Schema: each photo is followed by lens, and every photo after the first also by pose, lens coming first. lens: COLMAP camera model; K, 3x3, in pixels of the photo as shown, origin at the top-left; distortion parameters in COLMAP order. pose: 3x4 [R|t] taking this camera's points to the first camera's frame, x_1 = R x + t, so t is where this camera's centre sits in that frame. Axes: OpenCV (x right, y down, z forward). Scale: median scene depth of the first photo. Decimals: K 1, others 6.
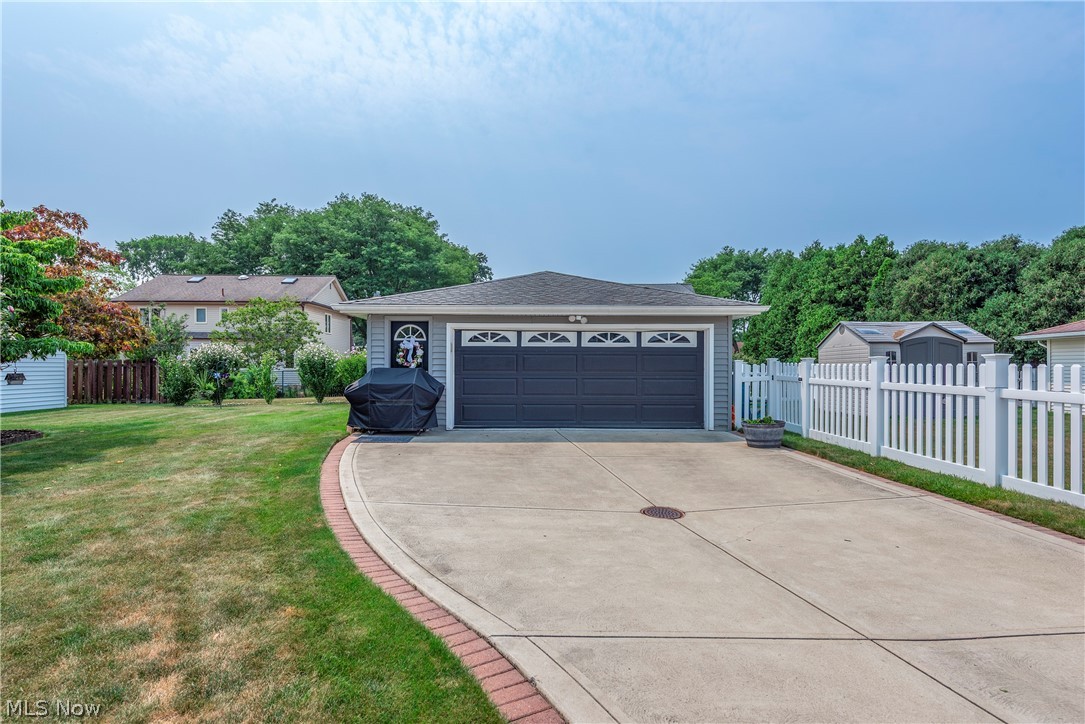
lens RADIAL K [[540.5, 0, 542.8], [0, 540.5, 367.0], [0, 0, 1]] dist [0.013341, -0.000787]
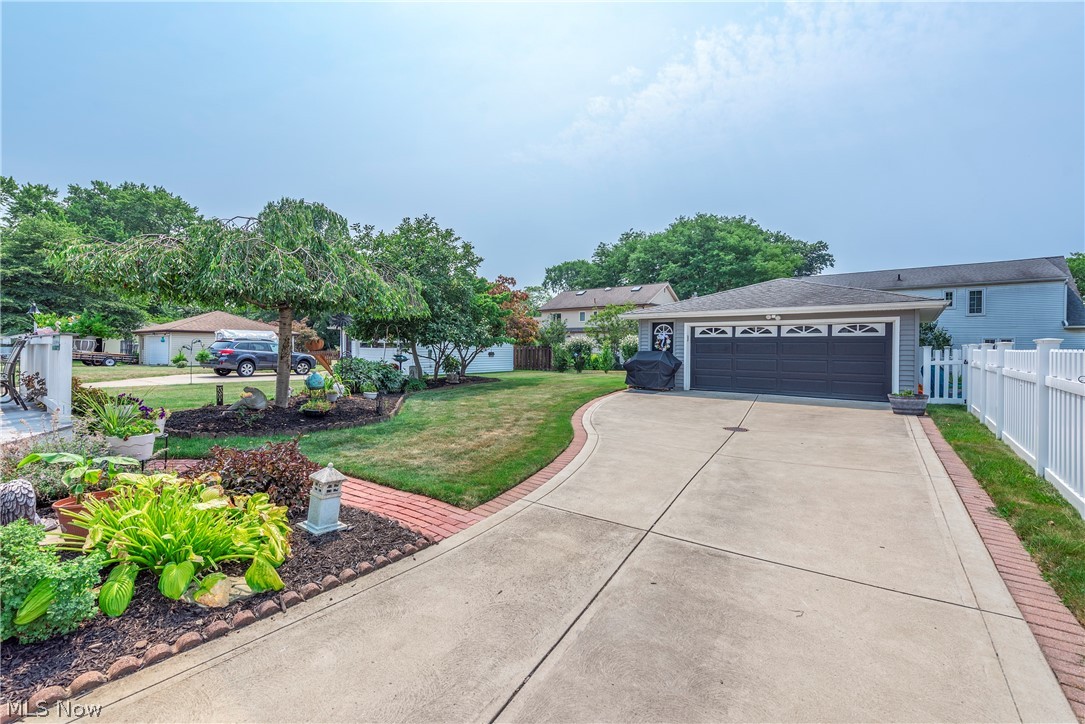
lens RADIAL K [[455.4, 0, 539.9], [0, 455.4, 358.8], [0, 0, 1]] dist [-0.000606, -0.000557]
pose [[0.780514, 0.017673, -0.624889, 0.319115], [-0.008077, 0.999802, 0.018187, 0.003004], [0.625086, -0.009148, 0.780502, -0.298864]]
